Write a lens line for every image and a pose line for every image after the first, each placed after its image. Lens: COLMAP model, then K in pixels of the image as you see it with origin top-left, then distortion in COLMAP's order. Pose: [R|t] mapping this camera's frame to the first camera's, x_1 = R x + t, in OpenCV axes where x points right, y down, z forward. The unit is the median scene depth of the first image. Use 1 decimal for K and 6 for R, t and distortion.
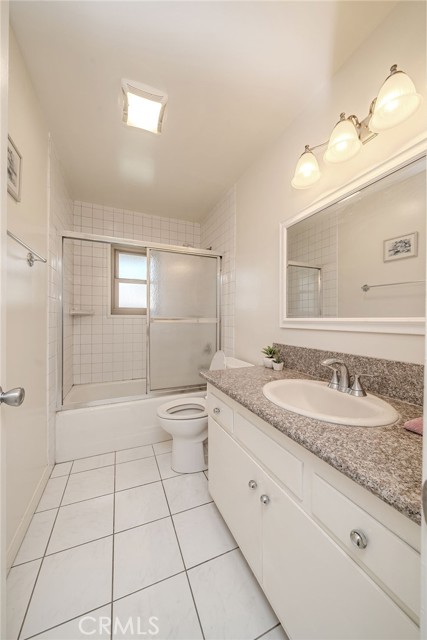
lens RADIAL K [[221.1, 0, 211.3], [0, 221.1, 323.0], [0, 0, 1]] dist [-0.007486, 0.000036]
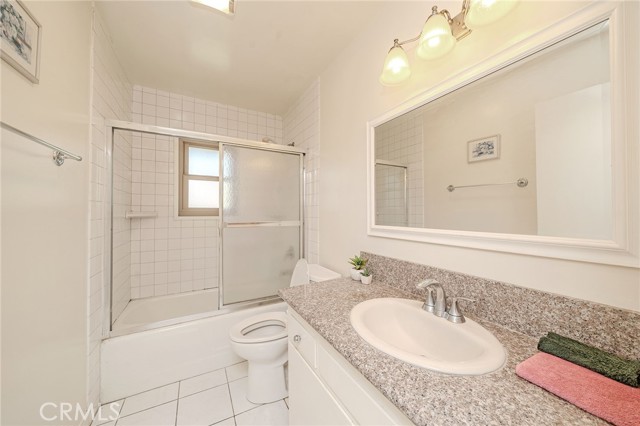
lens RADIAL K [[221.1, 0, 320.1], [0, 221.1, 210.6], [0, 0, 1]] dist [-0.007486, 0.000036]
pose [[0.994746, -0.002285, 0.102349, 0.019102], [0.003740, 0.999895, -0.014028, -0.063018], [-0.102306, 0.014337, 0.994650, 0.100468]]
